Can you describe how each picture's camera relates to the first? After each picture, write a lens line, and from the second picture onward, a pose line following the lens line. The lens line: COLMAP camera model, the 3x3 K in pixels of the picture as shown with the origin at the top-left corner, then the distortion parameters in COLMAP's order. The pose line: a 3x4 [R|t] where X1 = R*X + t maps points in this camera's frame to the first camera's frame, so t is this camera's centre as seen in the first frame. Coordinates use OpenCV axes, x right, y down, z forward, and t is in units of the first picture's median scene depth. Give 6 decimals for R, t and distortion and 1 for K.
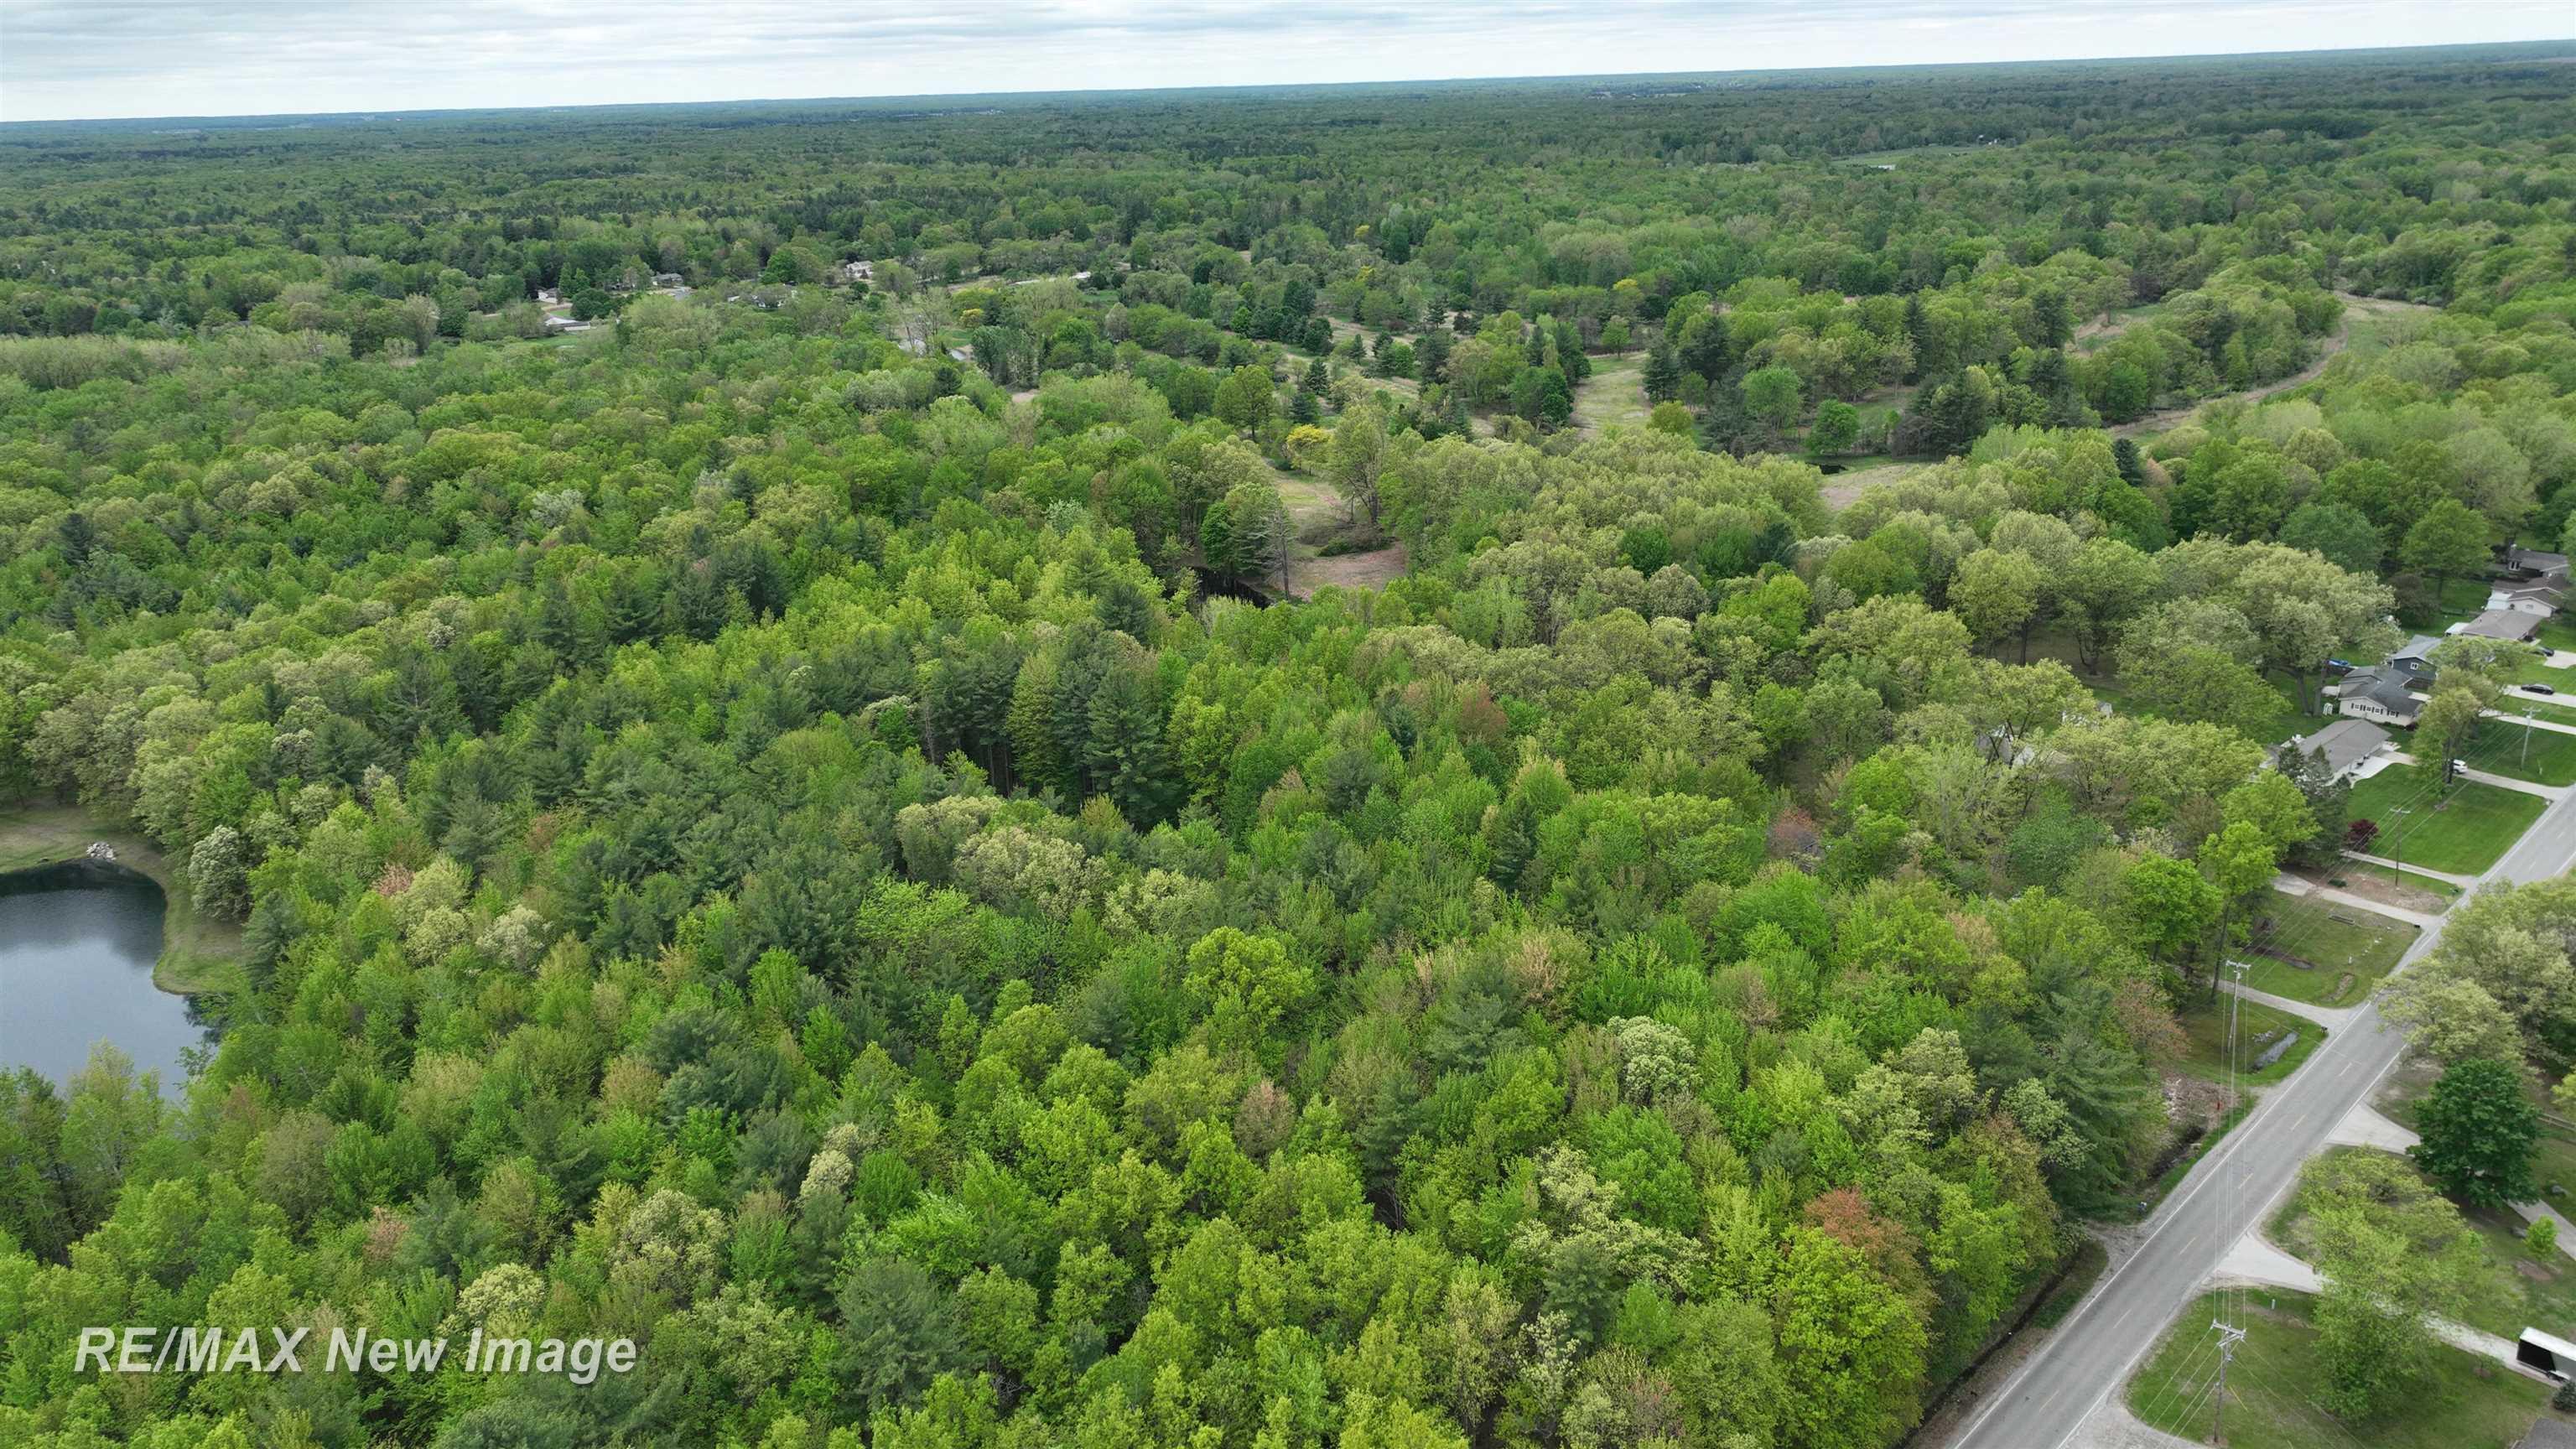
lens RADIAL K [[1902.2, 0, 1288.0], [0, 1902.2, 724.5], [0, 0, 1]] dist [0.004814, 0.006155]
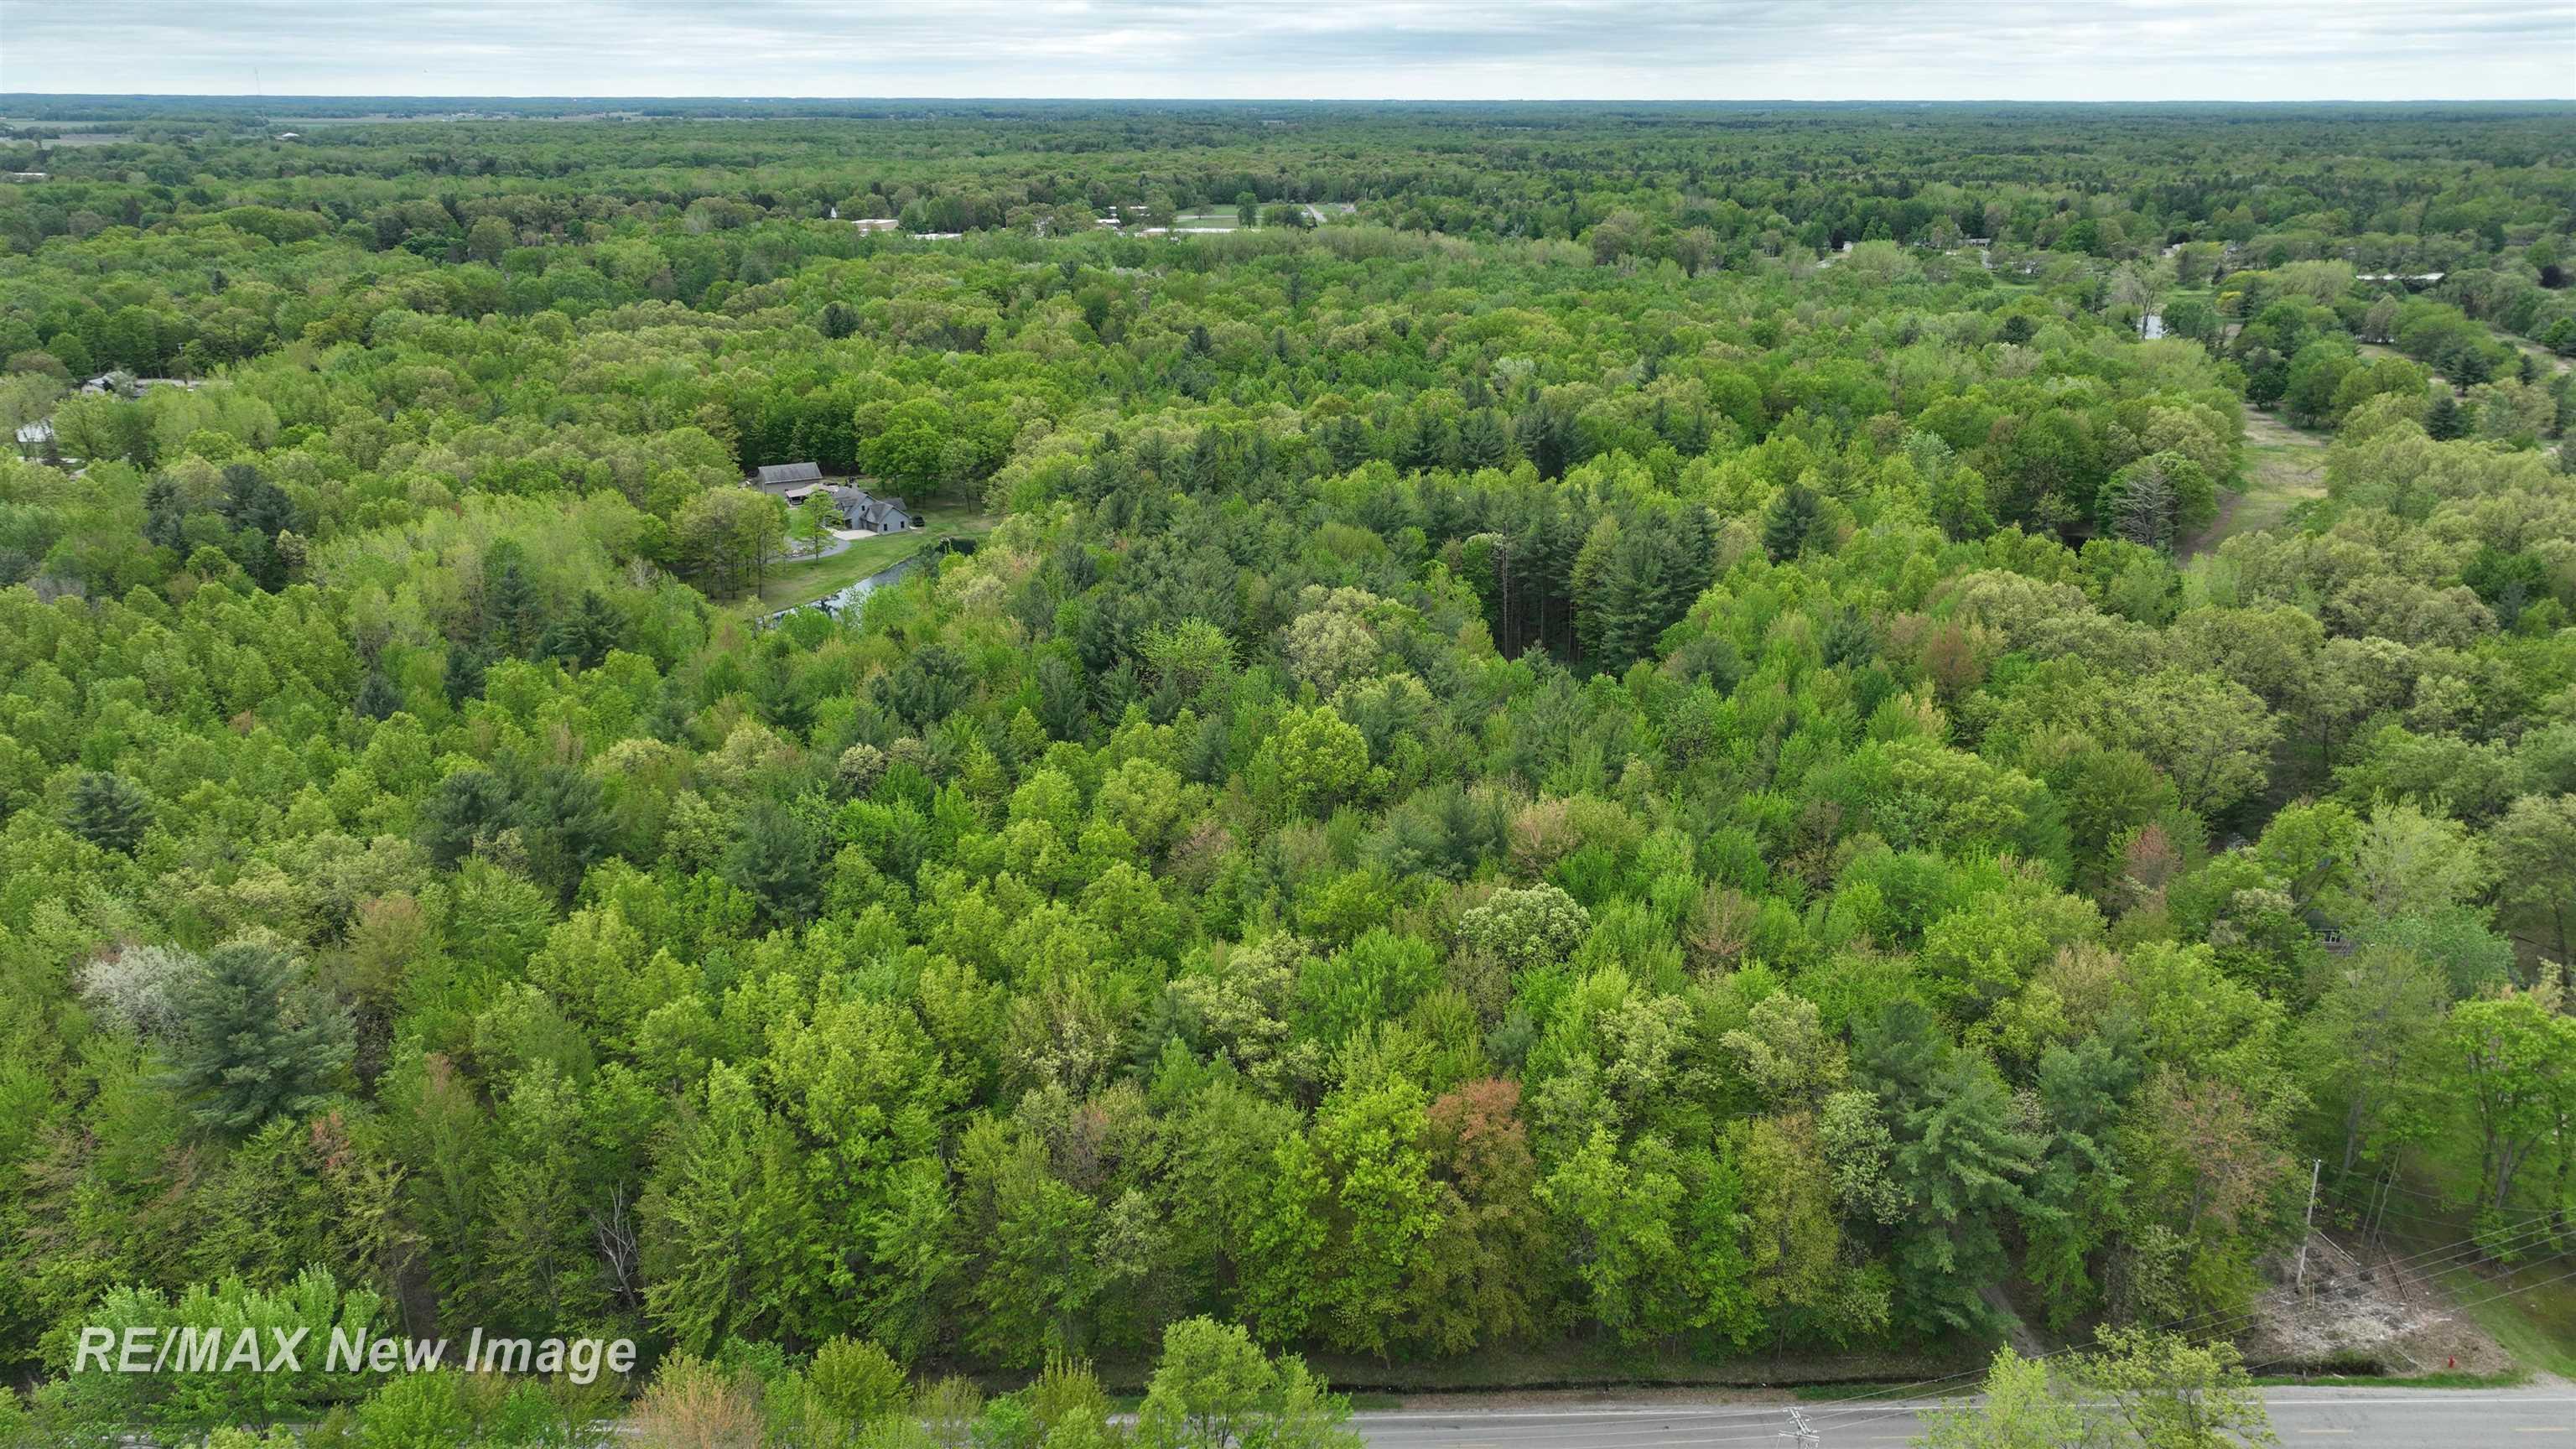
lens RADIAL K [[1890.0, 0, 1296.1], [0, 1890.0, 720.0], [0, 0, 1]] dist [0.011054, 0.002882]
pose [[0.714239, 0.248512, -0.654297, 0.199148], [-0.250571, 0.963670, 0.092490, 0.007241], [0.653512, 0.097888, 0.750560, 0.070165]]
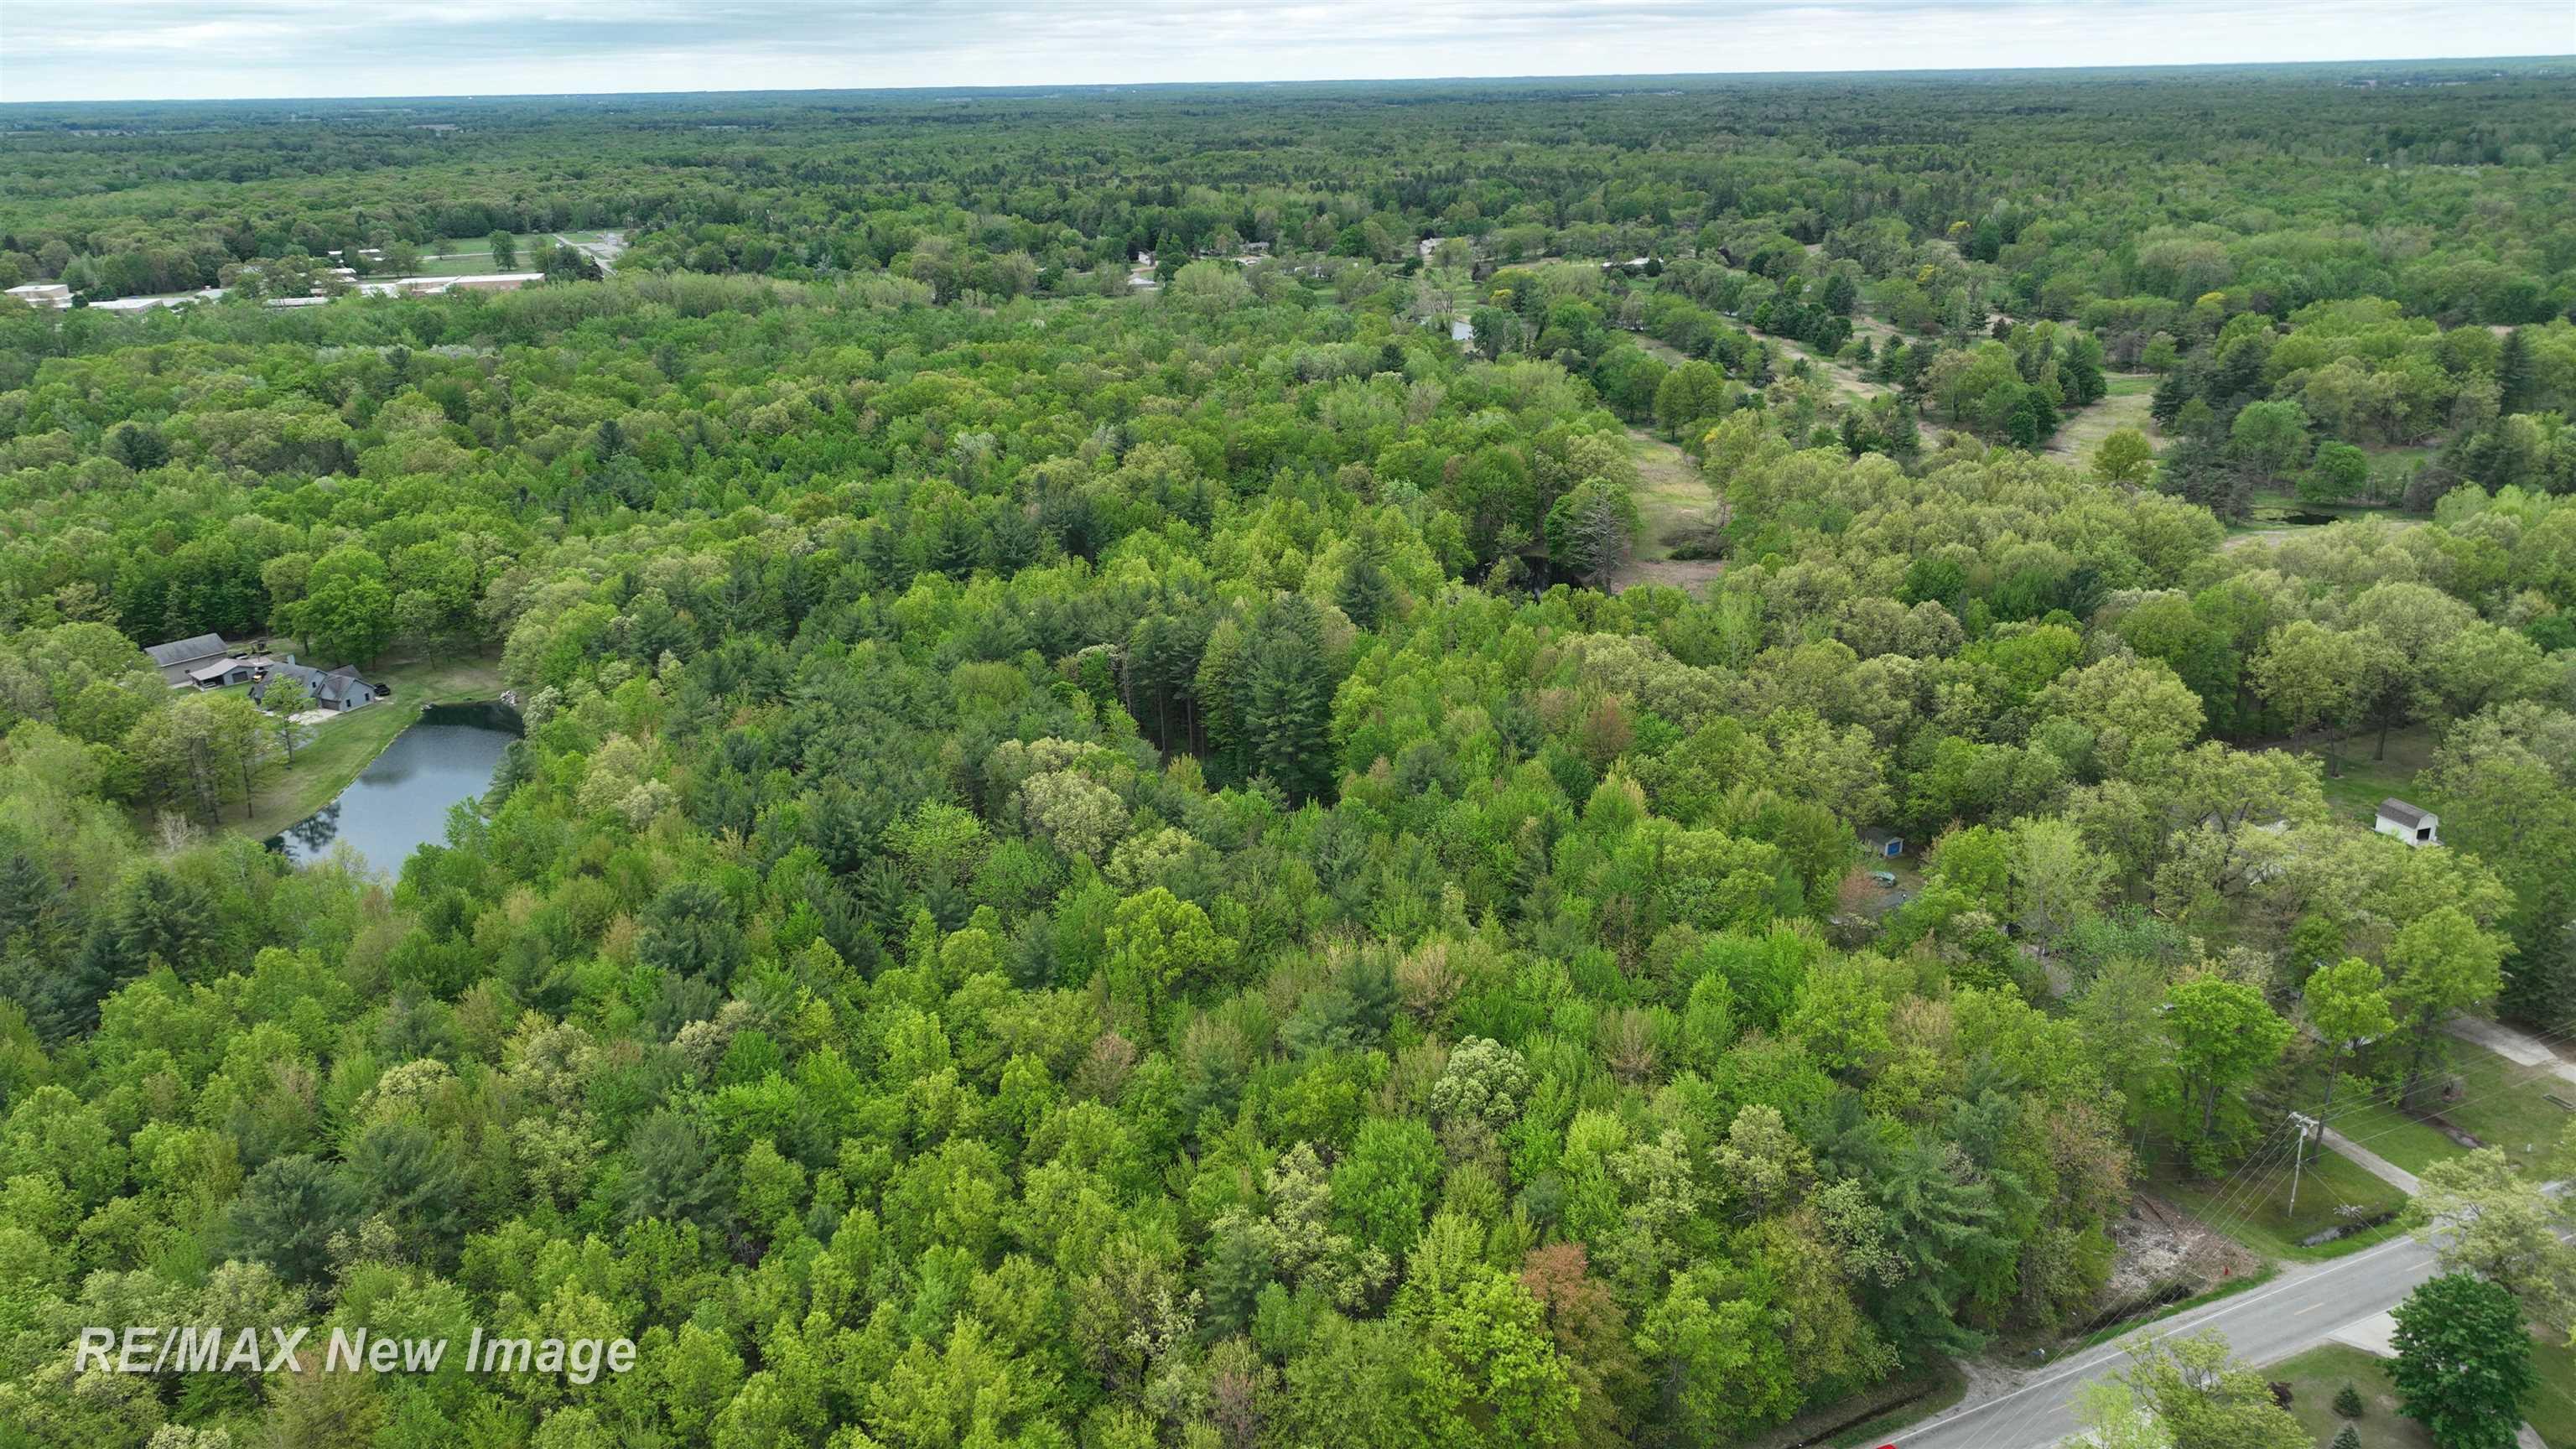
lens RADIAL K [[1890.0, 0, 1296.1], [0, 1890.0, 720.0], [0, 0, 1]] dist [0.011054, 0.002882]
pose [[0.936123, 0.125881, -0.328370, 0.117740], [-0.122723, 0.991975, 0.030412, -0.008448], [0.329563, 0.011829, 0.944059, 0.011943]]
